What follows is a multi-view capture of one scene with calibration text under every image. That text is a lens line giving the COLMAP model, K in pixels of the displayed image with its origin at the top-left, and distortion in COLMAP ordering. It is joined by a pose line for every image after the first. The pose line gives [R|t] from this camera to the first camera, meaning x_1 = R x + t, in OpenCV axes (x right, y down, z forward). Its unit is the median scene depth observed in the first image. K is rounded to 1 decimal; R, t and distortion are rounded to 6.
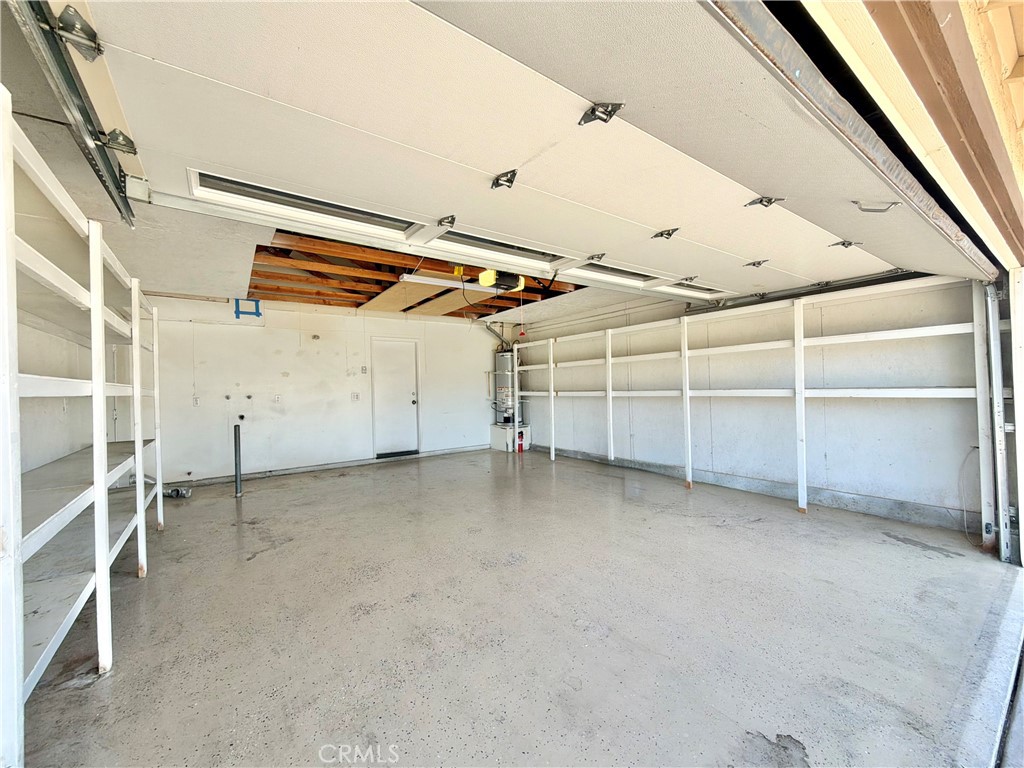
lens RADIAL K [[408.7, 0, 508.6], [0, 408.7, 385.0], [0, 0, 1]] dist [-0.000684, 0.000456]
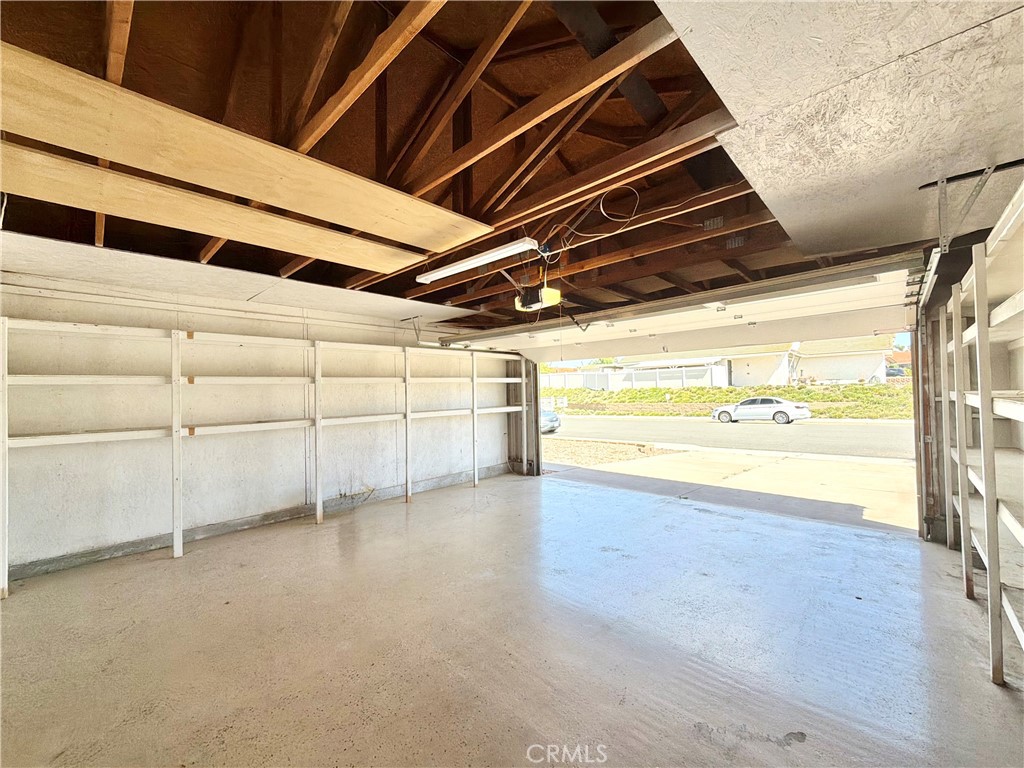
lens RADIAL K [[408.7, 0, 508.6], [0, 408.7, 385.0], [0, 0, 1]] dist [-0.000684, 0.000456]
pose [[-0.189171, 0.043313, 0.980988, -0.527579], [0.020347, 0.998985, -0.040184, -0.011225], [-0.981733, 0.012359, -0.189860, 0.697932]]
